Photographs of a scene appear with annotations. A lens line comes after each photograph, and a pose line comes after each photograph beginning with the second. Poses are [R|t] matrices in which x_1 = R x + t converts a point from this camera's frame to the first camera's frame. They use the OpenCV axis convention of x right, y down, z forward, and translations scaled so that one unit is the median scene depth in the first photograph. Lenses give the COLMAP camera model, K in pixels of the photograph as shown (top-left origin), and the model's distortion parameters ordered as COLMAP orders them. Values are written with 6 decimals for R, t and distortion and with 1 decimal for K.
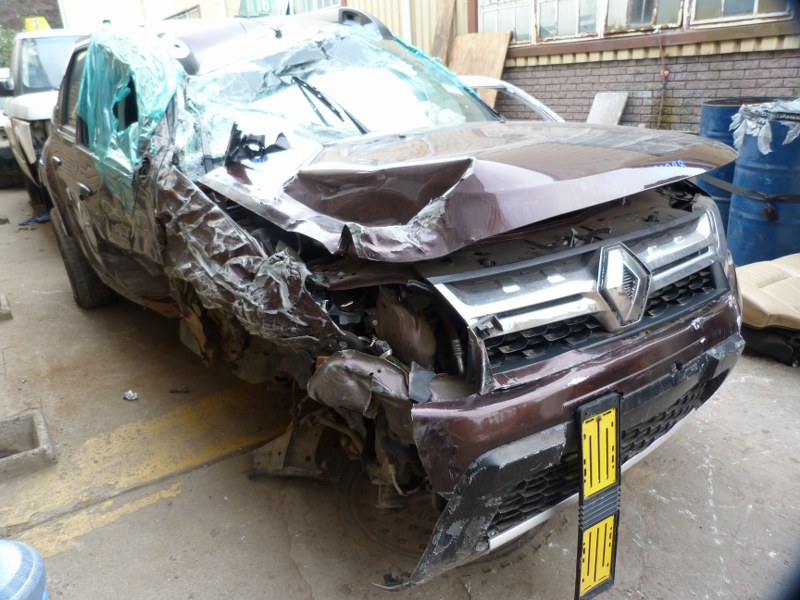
lens RADIAL K [[594.4, 0, 398.8], [0, 594.4, 301.5], [0, 0, 1]] dist [-0.020686, 0.008511]
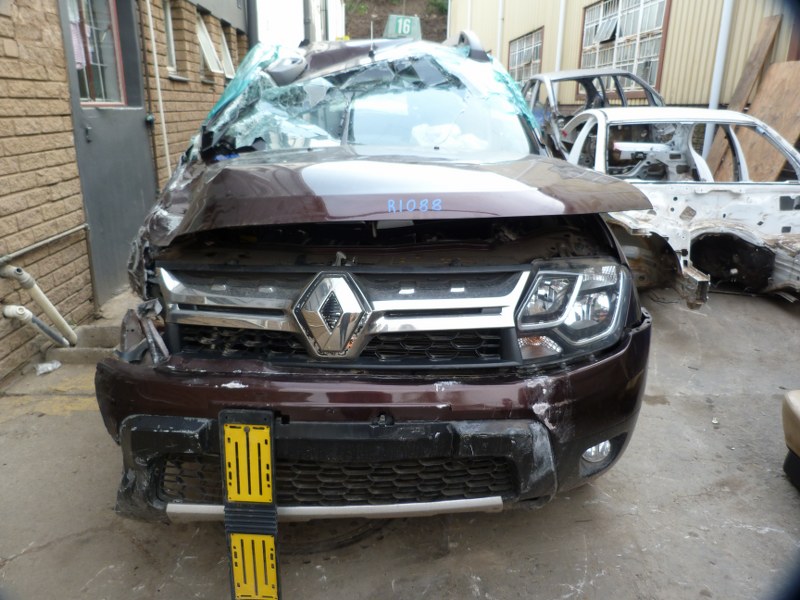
lens RADIAL K [[594.4, 0, 398.5], [0, 594.4, 298.2], [0, 0, 1]] dist [-0.020686, 0.008511]
pose [[0.831937, 0.229760, -0.505065, 0.527268], [-0.246436, 0.968539, 0.034672, -0.062735], [0.497141, 0.095621, 0.862385, 0.116712]]
